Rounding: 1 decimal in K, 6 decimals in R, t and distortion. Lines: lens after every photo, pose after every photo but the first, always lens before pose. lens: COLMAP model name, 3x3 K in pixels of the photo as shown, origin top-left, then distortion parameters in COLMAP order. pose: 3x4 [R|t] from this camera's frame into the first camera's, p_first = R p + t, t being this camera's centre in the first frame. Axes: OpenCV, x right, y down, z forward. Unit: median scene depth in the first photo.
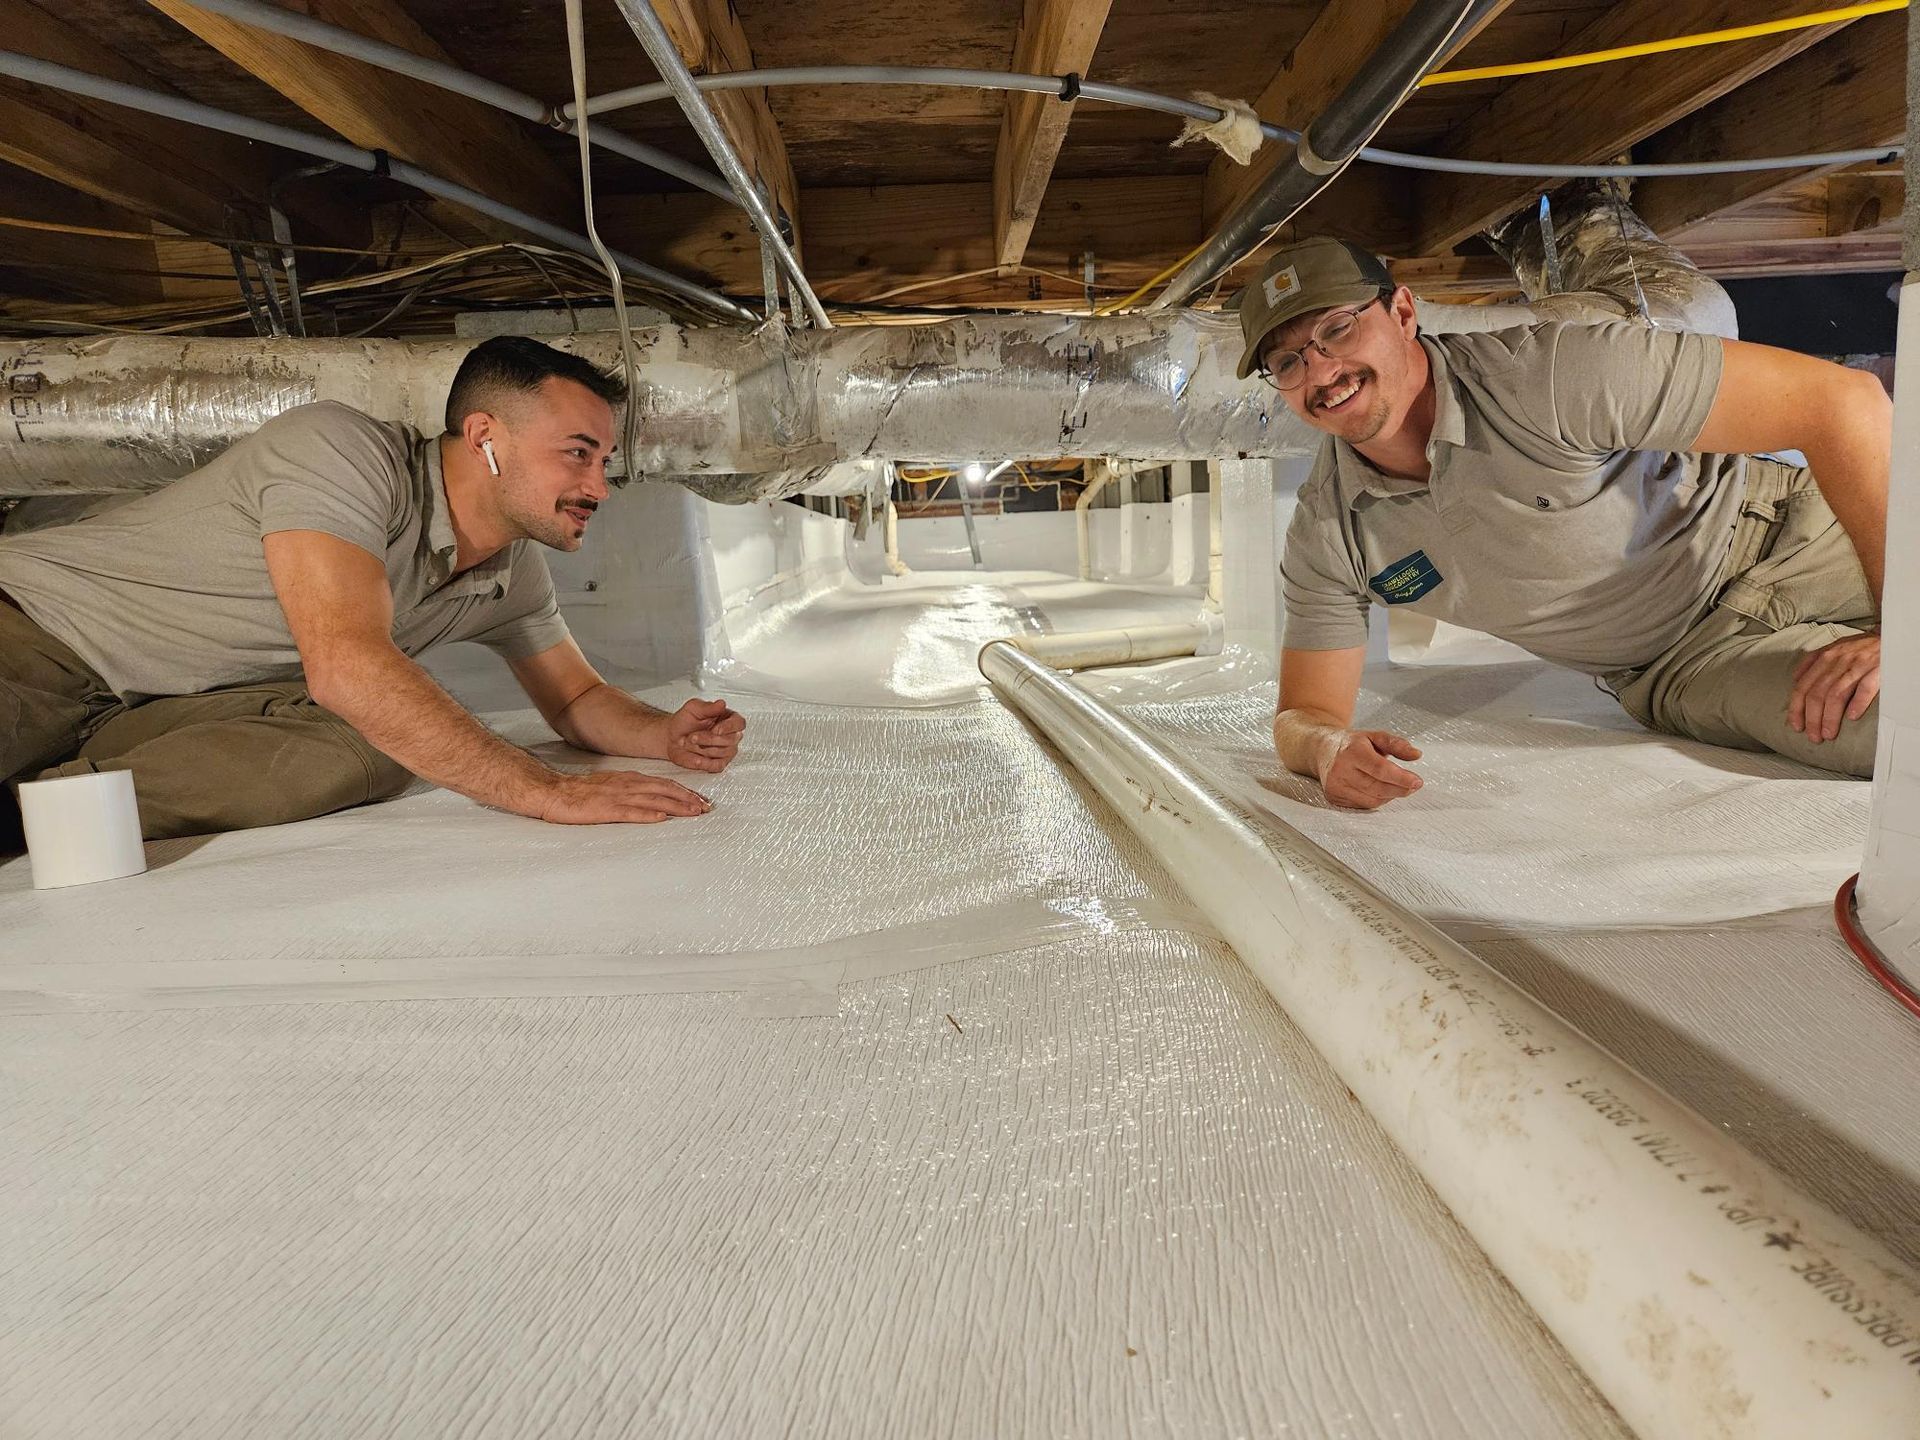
lens RADIAL K [[1298.8, 0, 955.7], [0, 1298.8, 712.2], [0, 0, 1]] dist [0.071896, -0.063100]
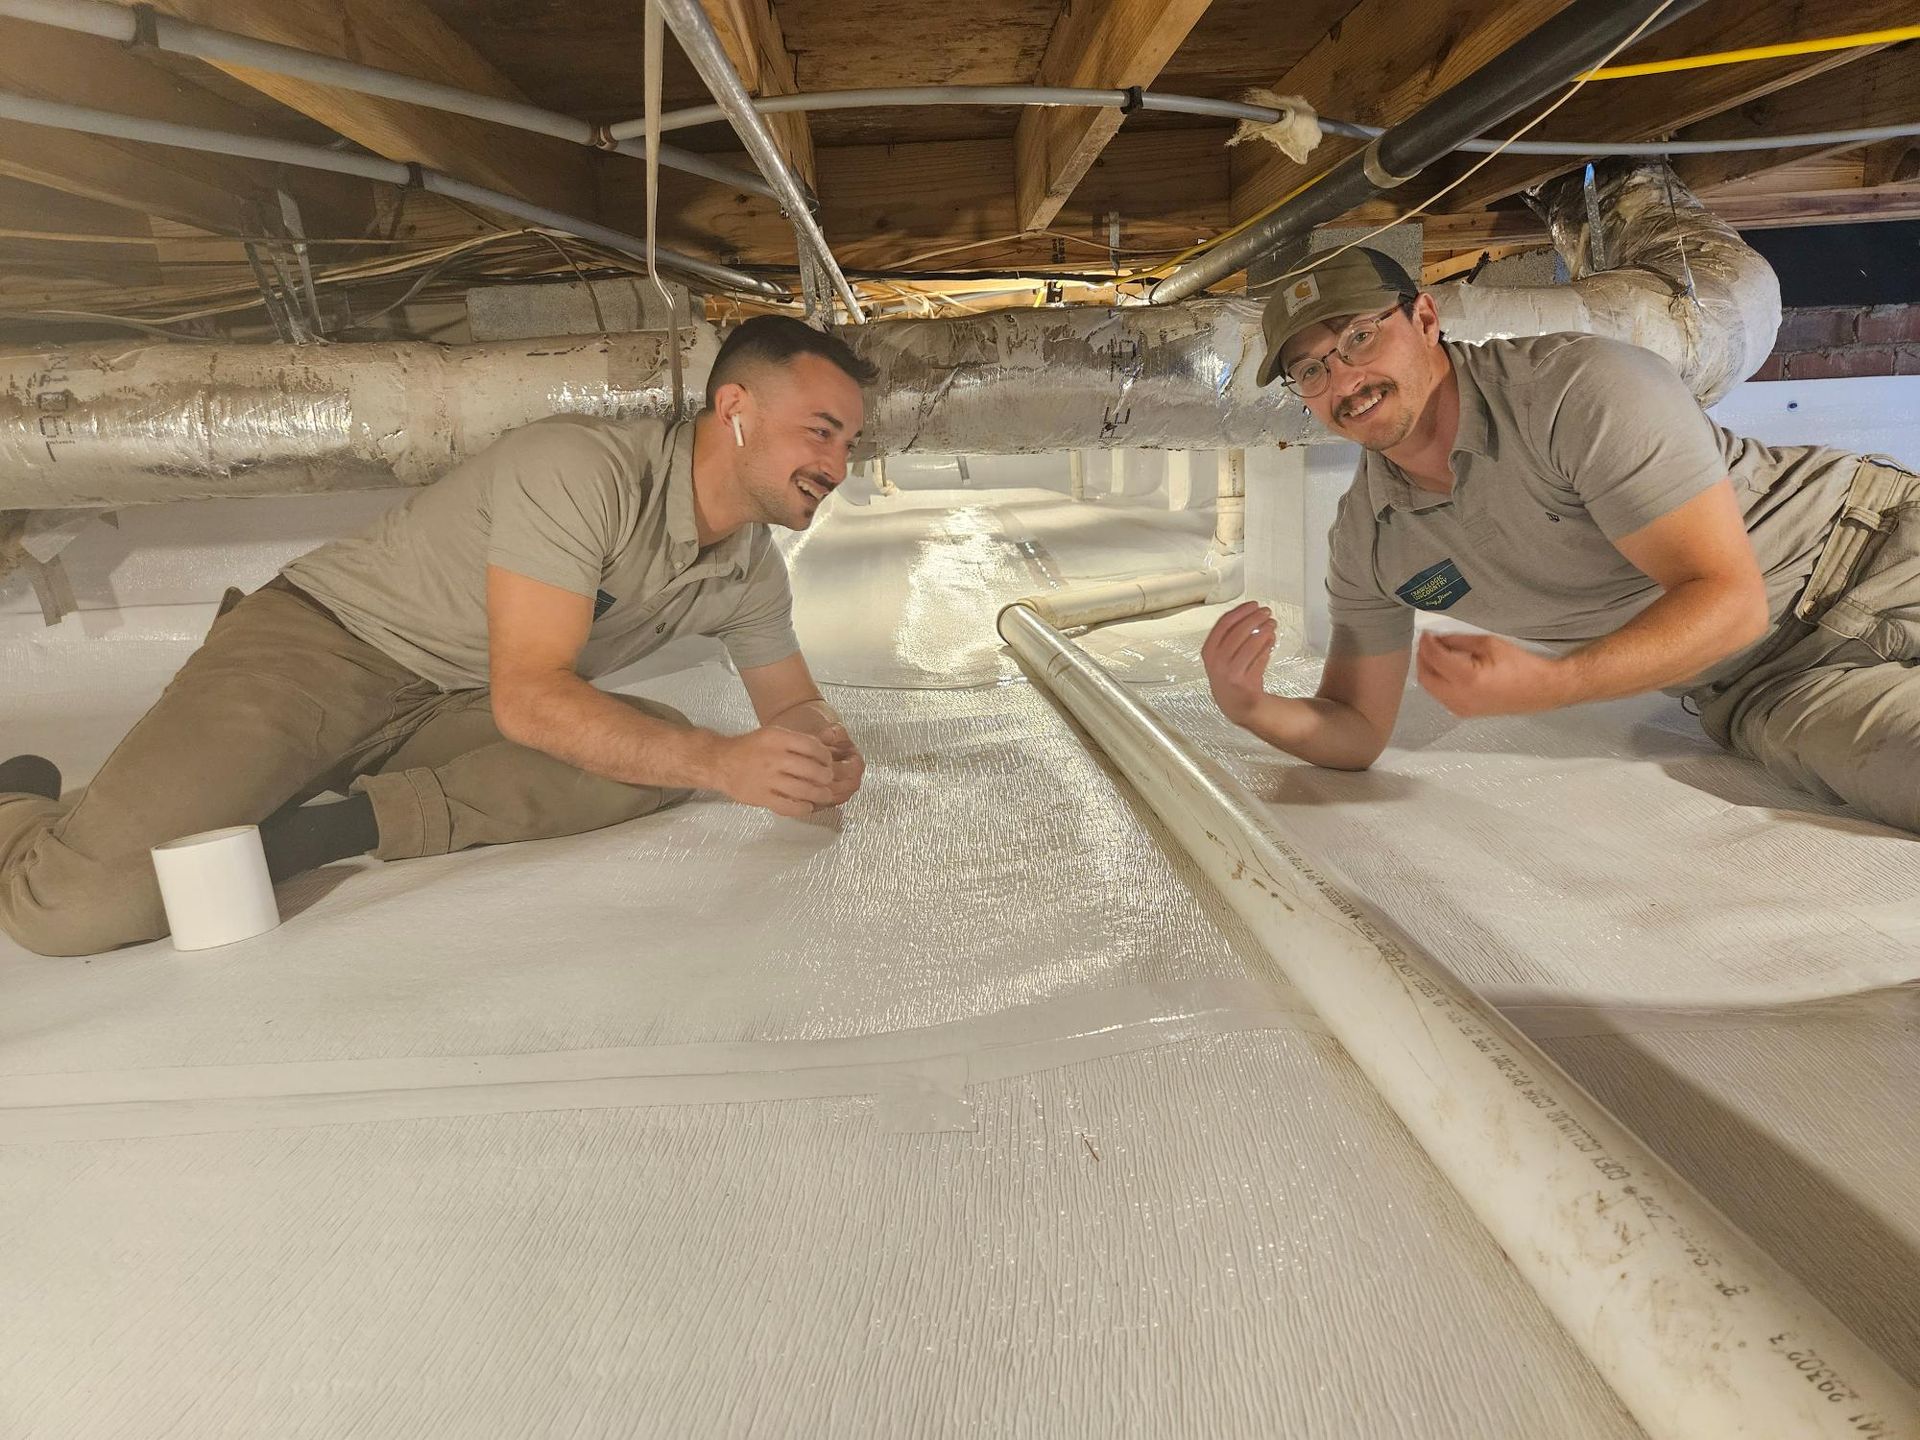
lens RADIAL K [[1296.4, 0, 948.0], [0, 1296.4, 724.3], [0, 0, 1]] dist [0.071011, -0.058091]
pose [[0.999784, -0.016158, 0.013095, -0.057297], [0.014906, 0.995766, 0.090705, -0.088232], [-0.014505, -0.090491, 0.995792, -0.003859]]
